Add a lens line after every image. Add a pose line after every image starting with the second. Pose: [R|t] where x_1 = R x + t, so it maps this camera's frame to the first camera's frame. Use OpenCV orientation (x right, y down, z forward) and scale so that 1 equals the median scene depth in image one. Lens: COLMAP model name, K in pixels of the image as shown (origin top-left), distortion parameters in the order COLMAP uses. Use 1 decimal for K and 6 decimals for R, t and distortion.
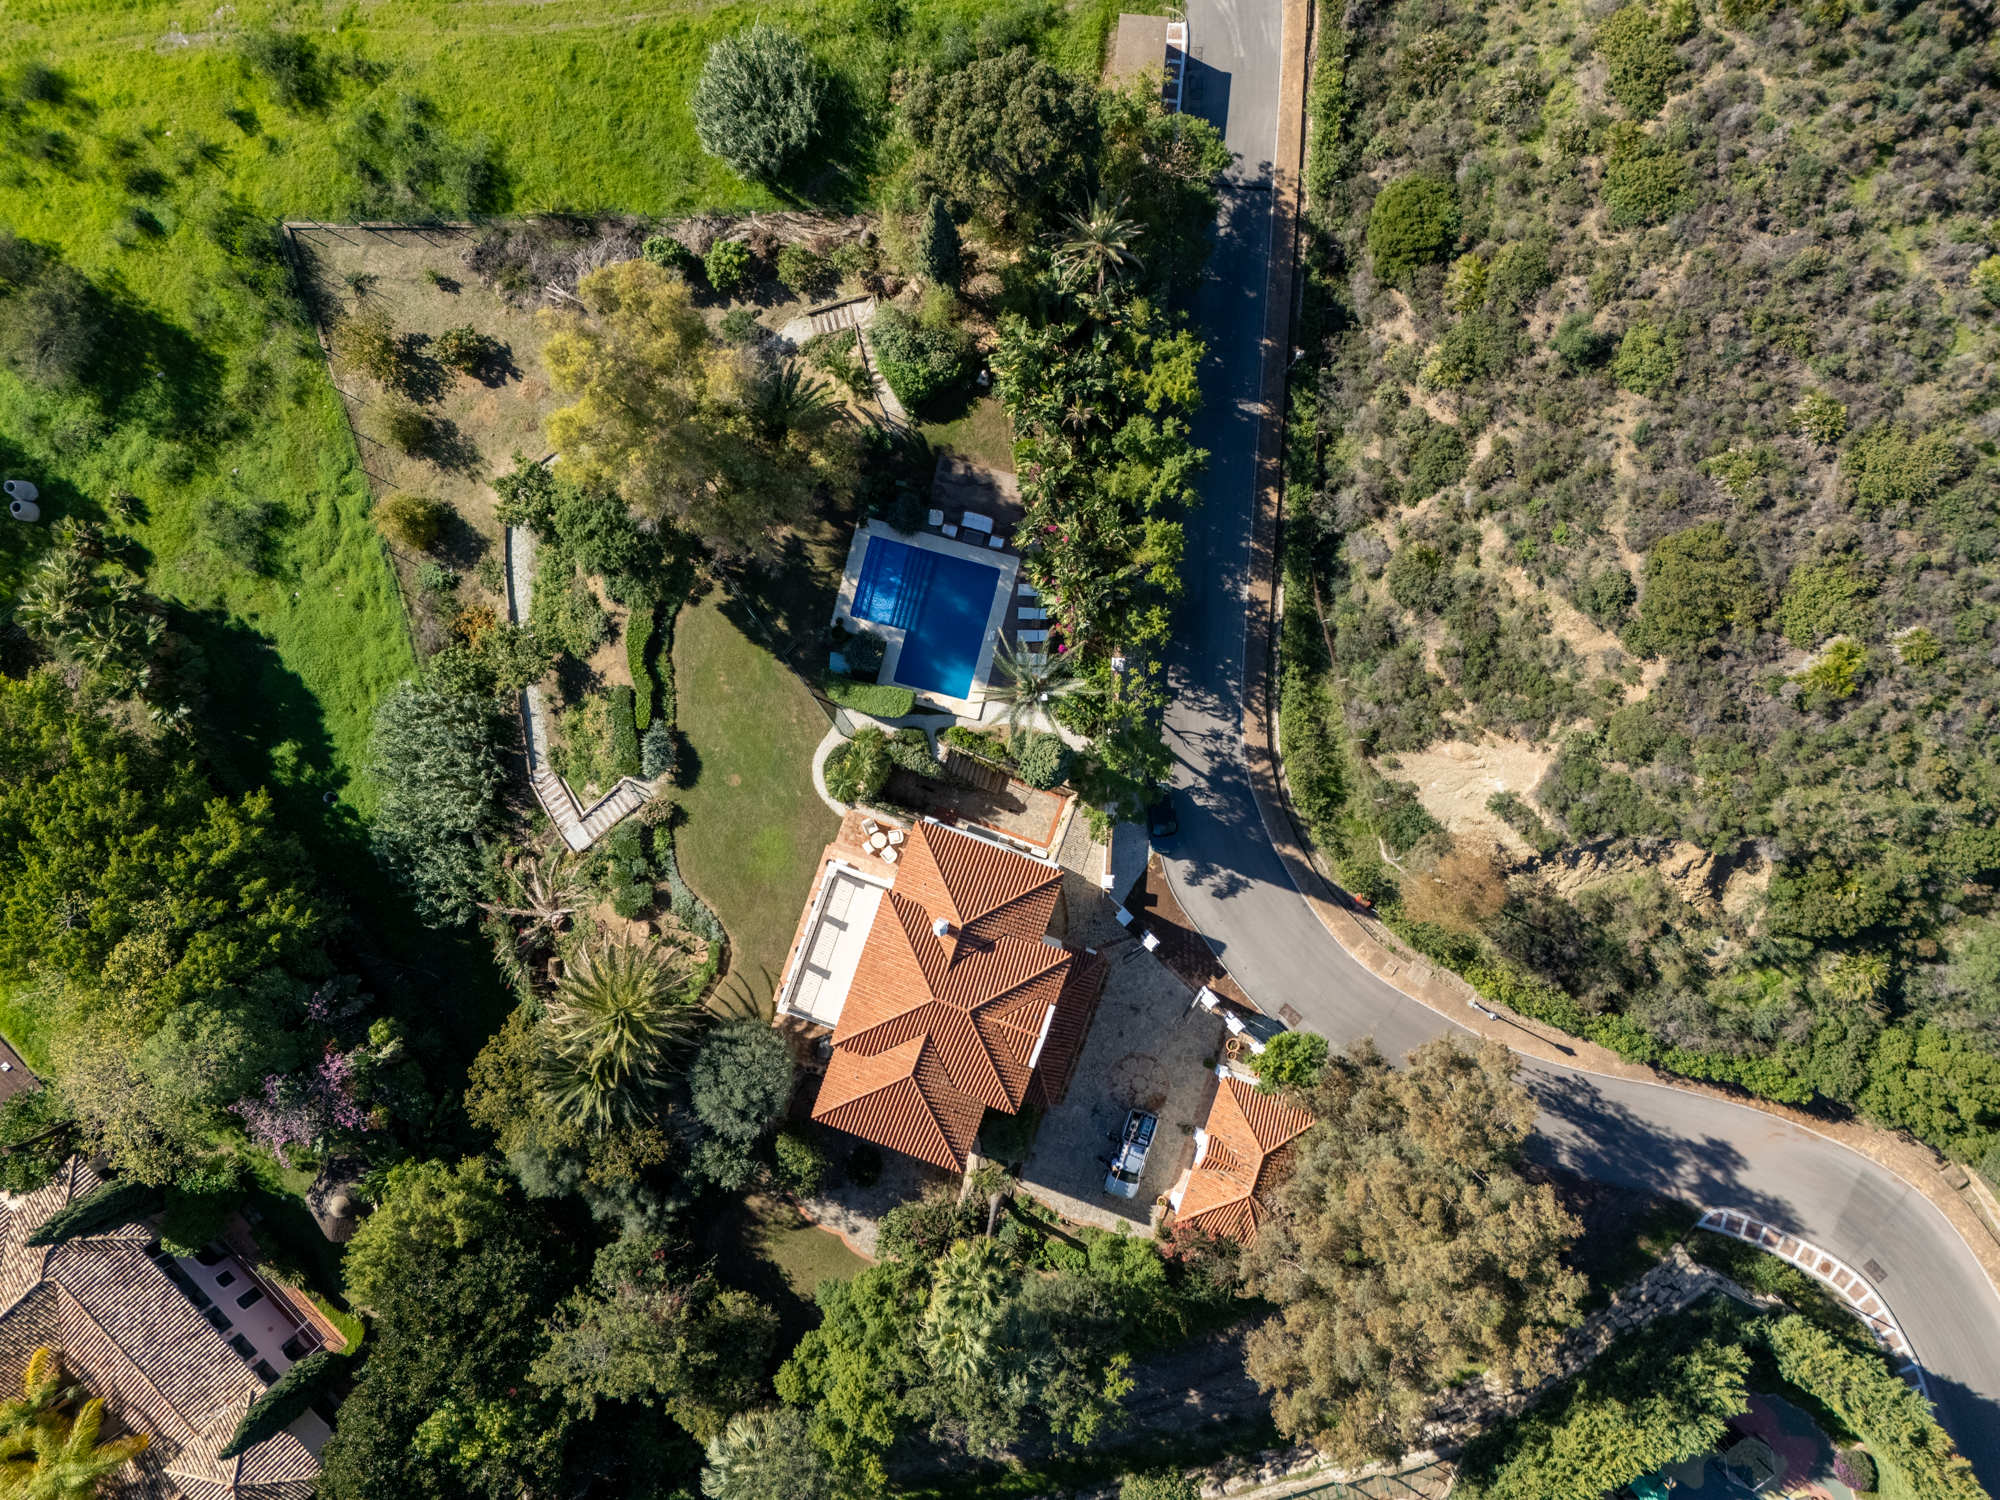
lens RADIAL K [[1486.7, 0, 1006.1], [0, 1486.7, 748.4], [0, 0, 1]] dist [0.040526, -0.033338]
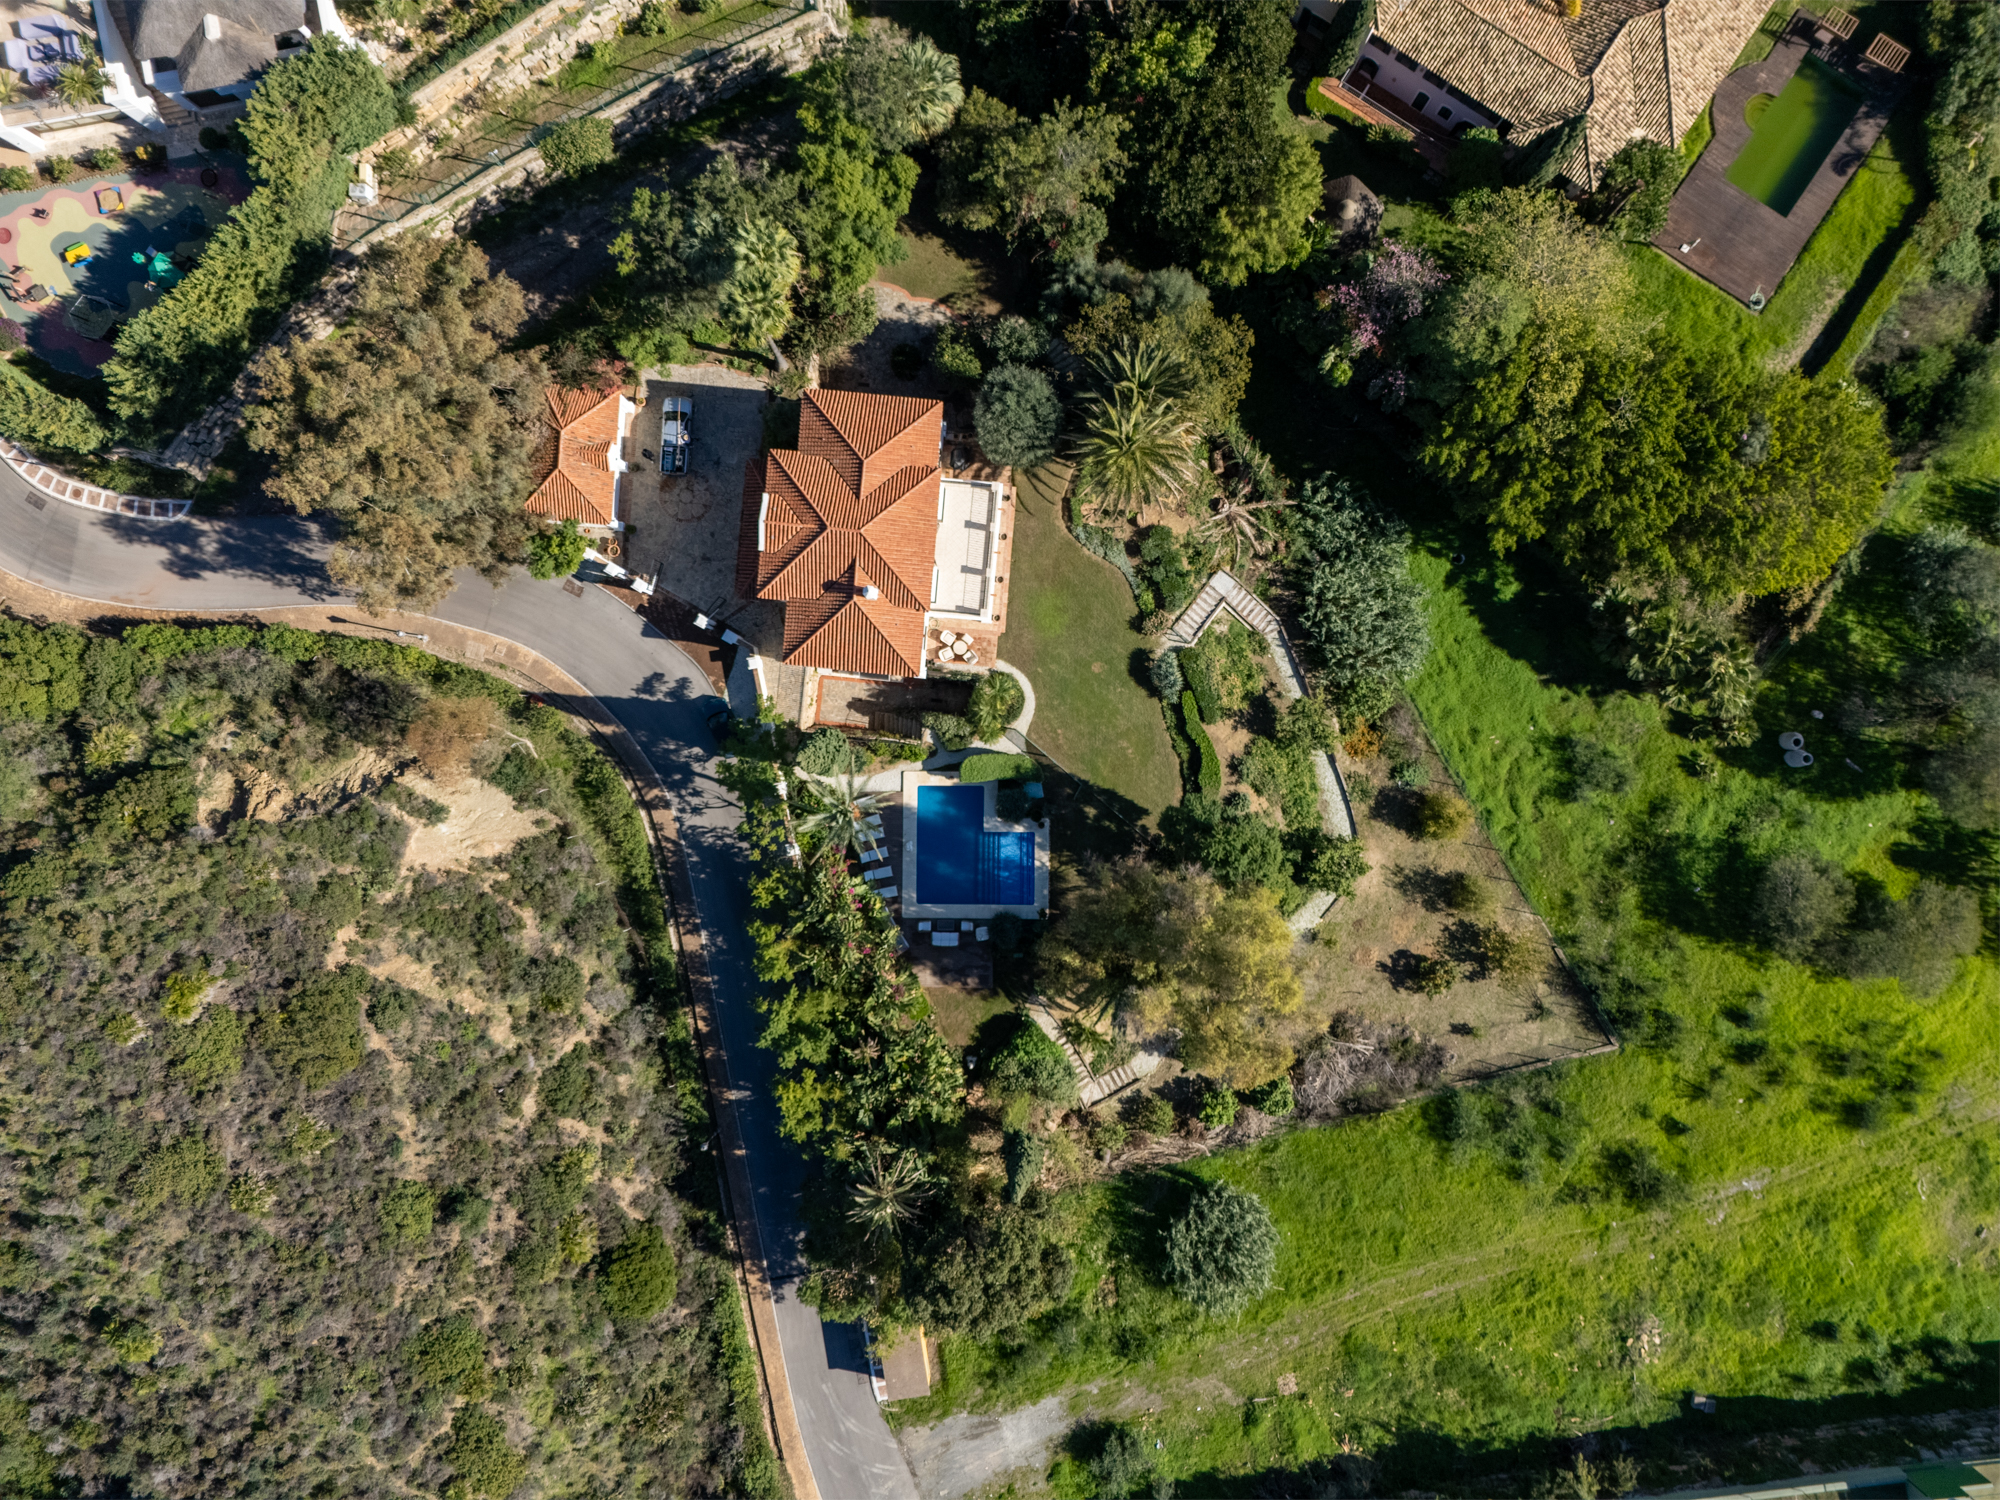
lens RADIAL K [[1486.7, 0, 1006.1], [0, 1486.7, 748.4], [0, 0, 1]] dist [0.040526, -0.033338]
pose [[-0.968442, 0.245663, 0.042076, -0.152988], [-0.246375, -0.969093, -0.012603, -0.007584], [0.037680, -0.022571, 0.999035, -0.139823]]
